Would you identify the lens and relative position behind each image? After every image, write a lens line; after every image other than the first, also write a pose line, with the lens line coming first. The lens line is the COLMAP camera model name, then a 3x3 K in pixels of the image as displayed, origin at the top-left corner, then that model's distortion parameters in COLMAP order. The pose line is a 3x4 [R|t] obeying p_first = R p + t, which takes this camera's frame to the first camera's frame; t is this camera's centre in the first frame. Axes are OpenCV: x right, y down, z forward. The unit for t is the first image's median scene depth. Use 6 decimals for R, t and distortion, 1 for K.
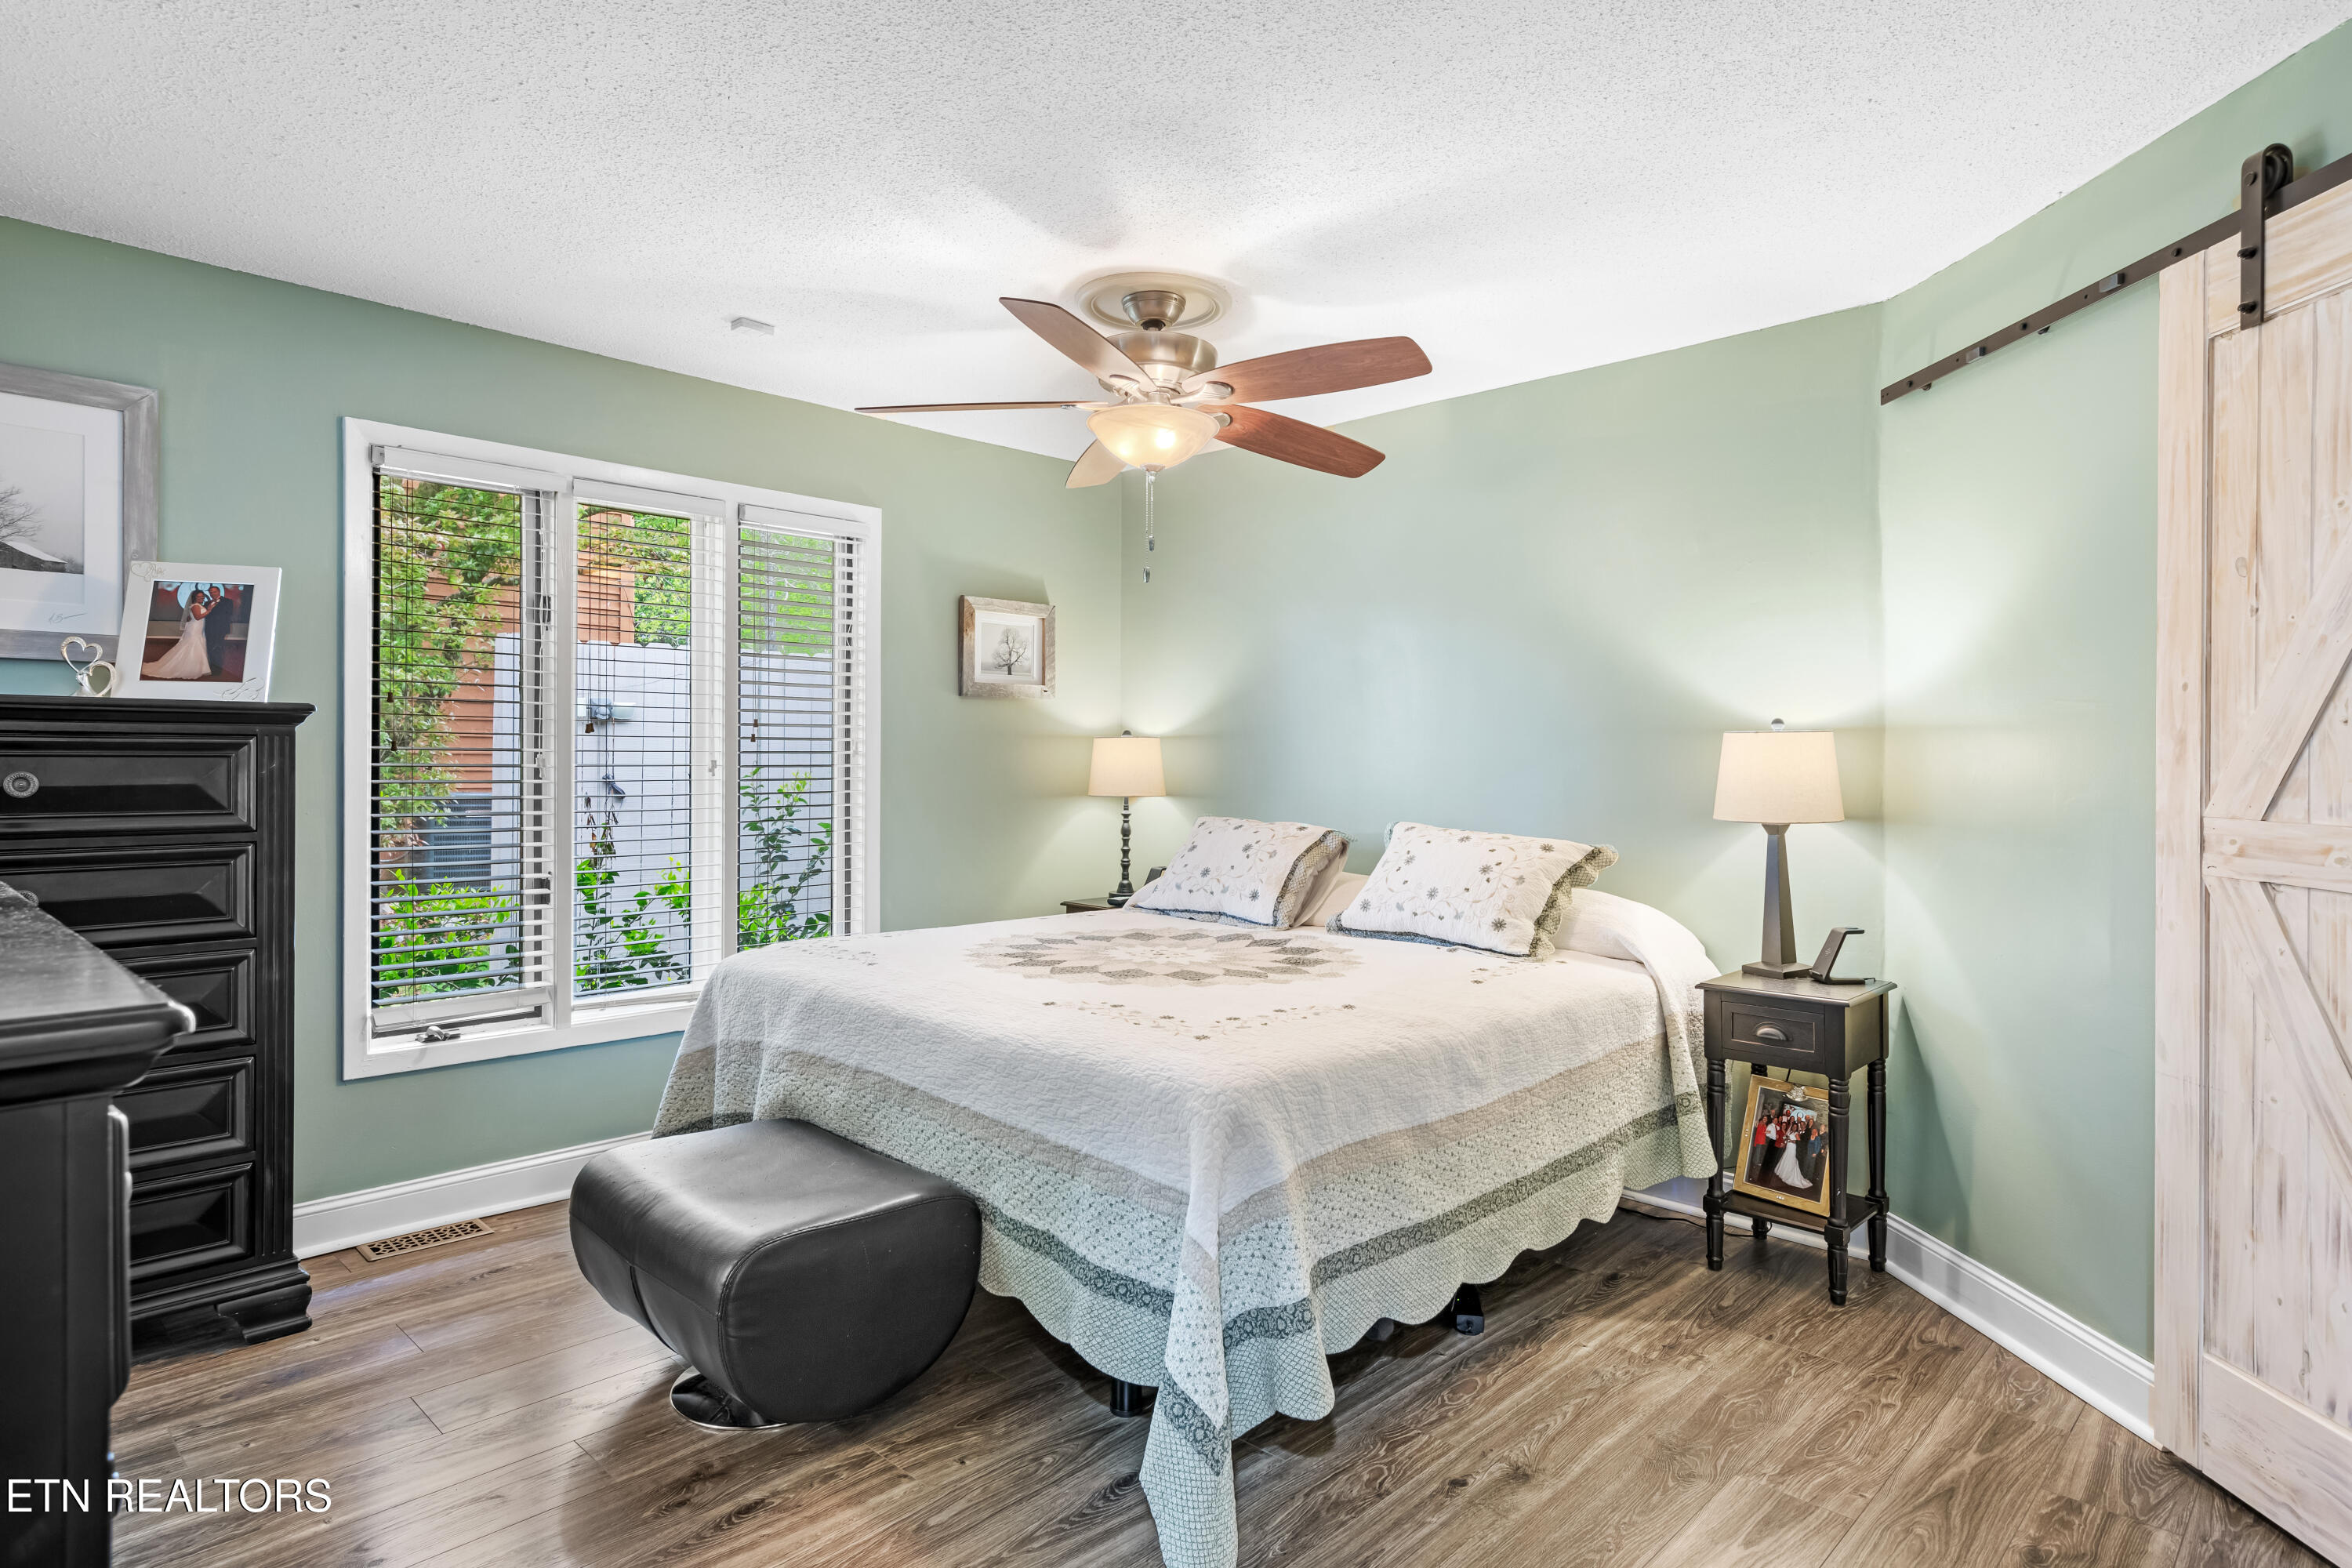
lens RADIAL K [[1292.7, 0, 1174.3], [0, 1292.7, 768.8], [0, 0, 1]] dist [0.012116, -0.001031]
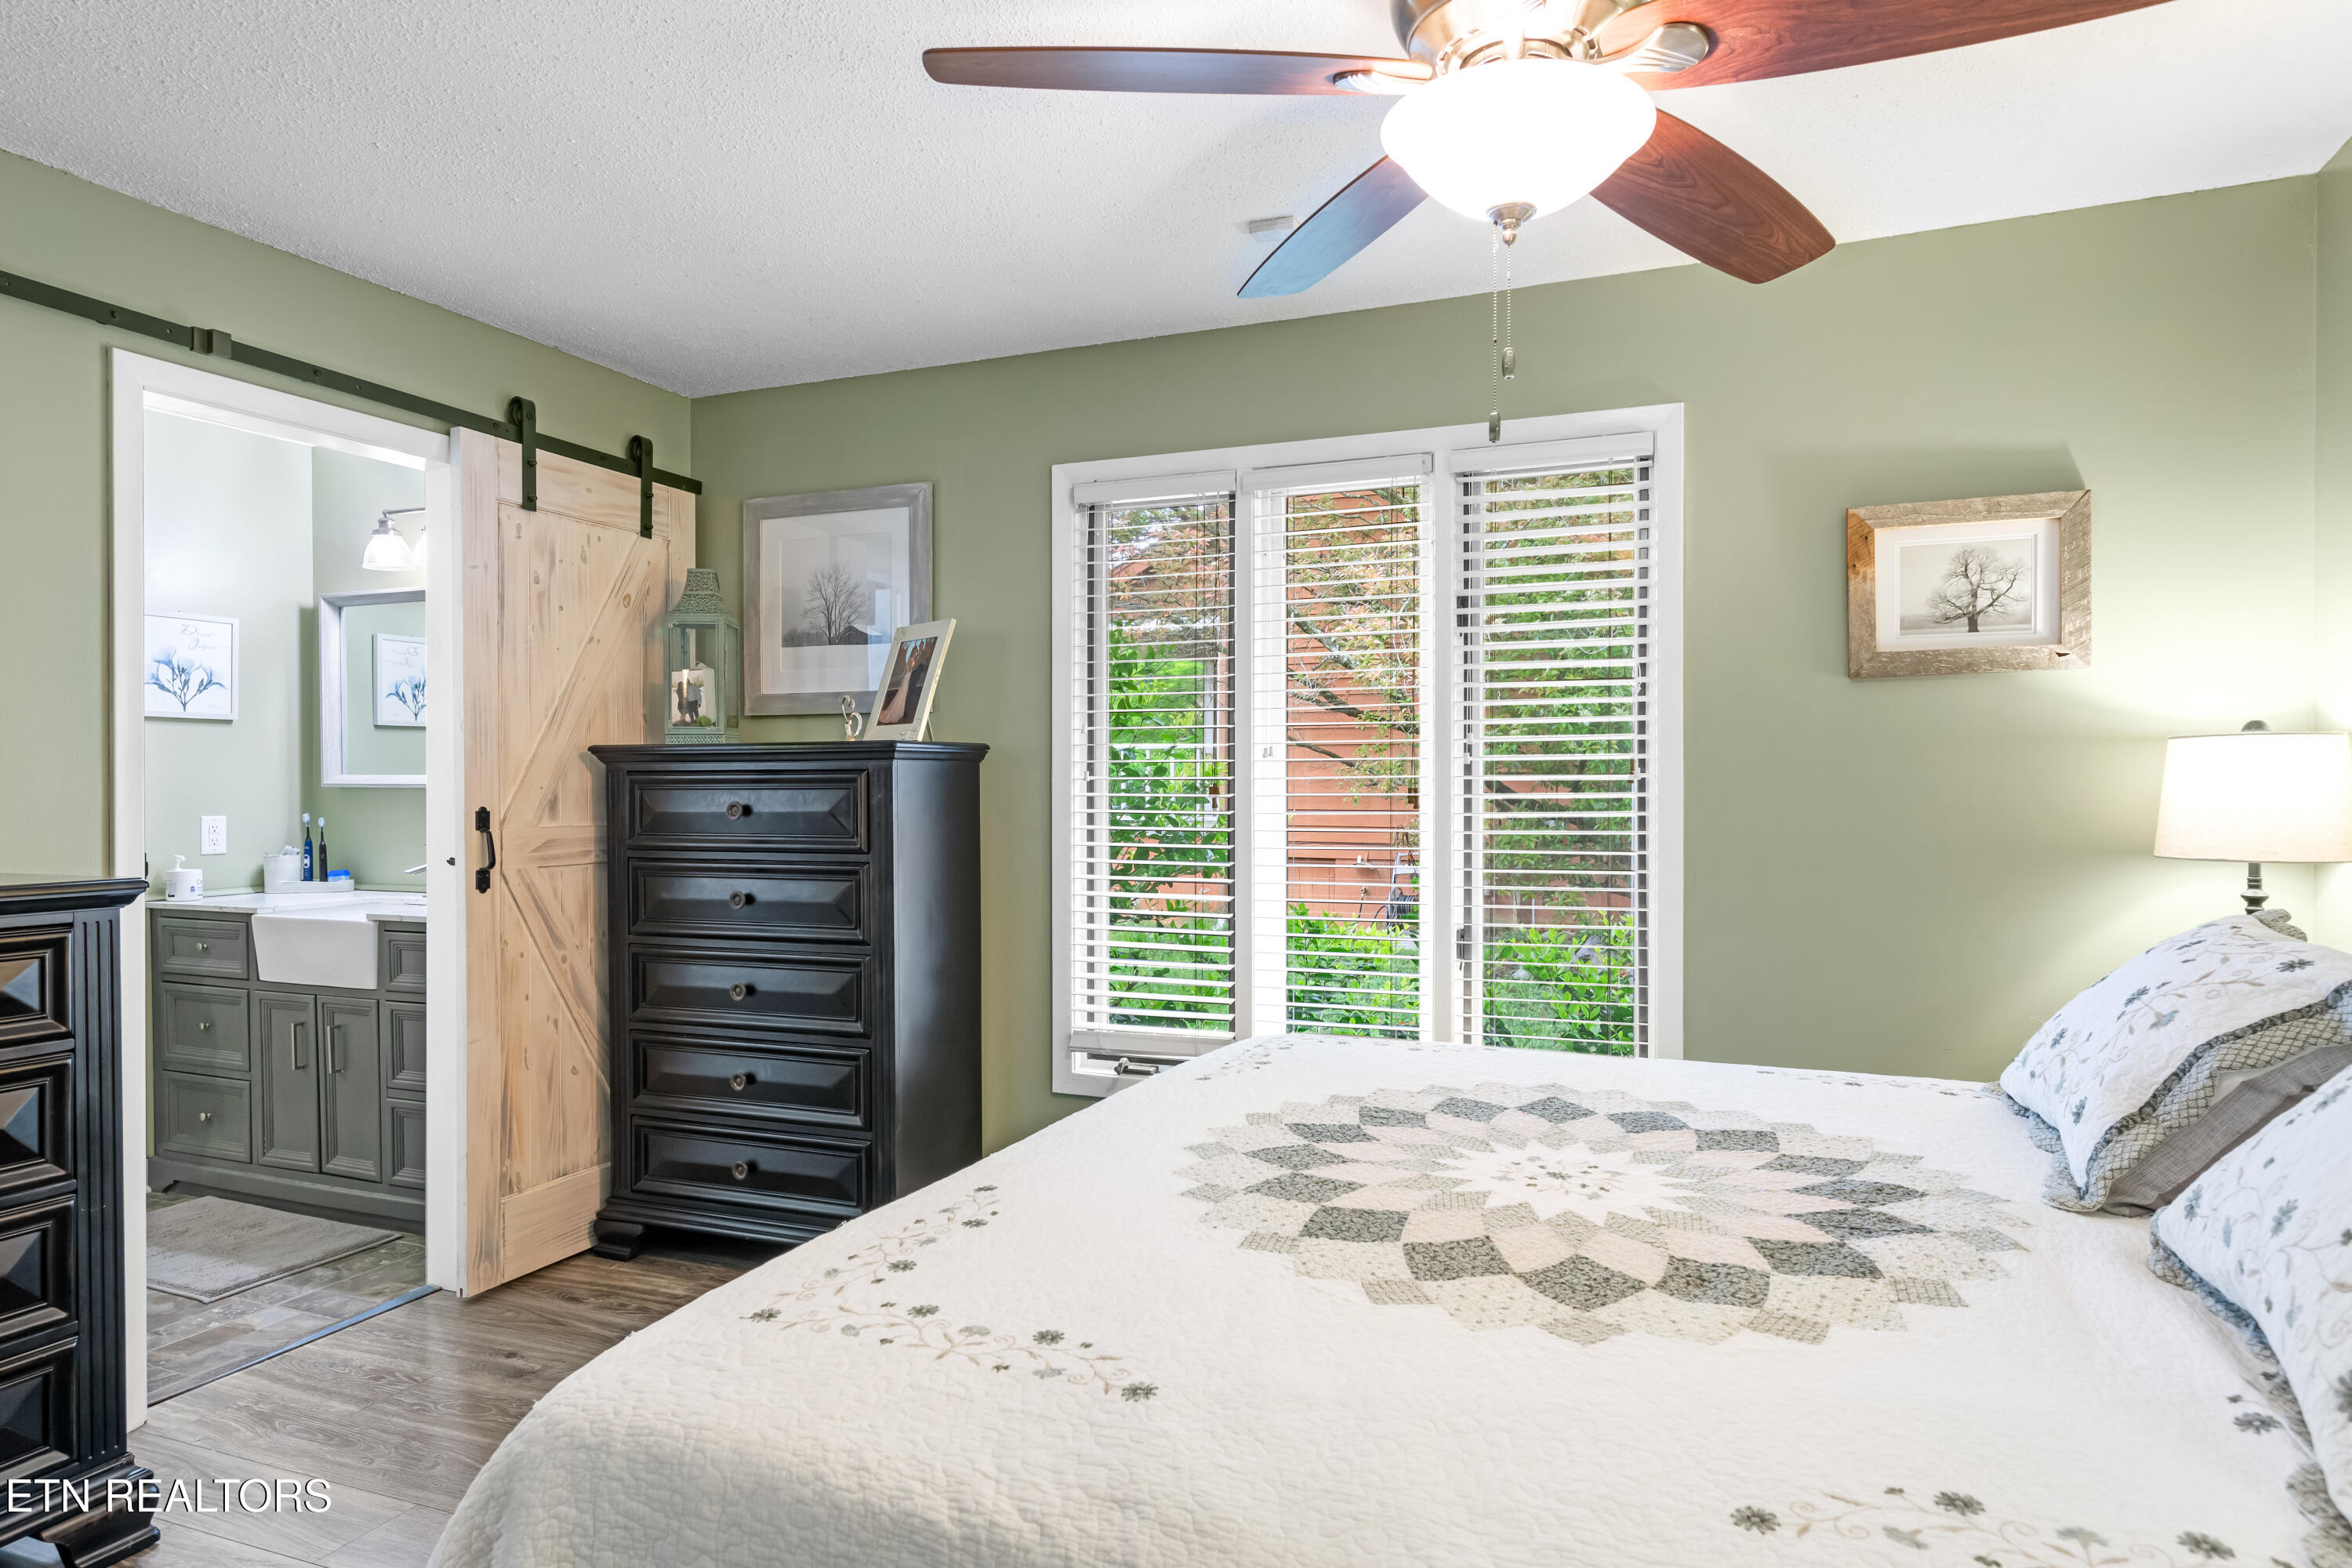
lens RADIAL K [[1378.9, 0, 1187.0], [0, 1378.9, 789.7], [0, 0, 1]] dist [0.004384, 0.000972]
pose [[0.372986, 0.002479, -0.927834, 0.309057], [0.002372, 0.999991, 0.003626, -0.007420], [0.927834, -0.003553, 0.372977, 0.473099]]
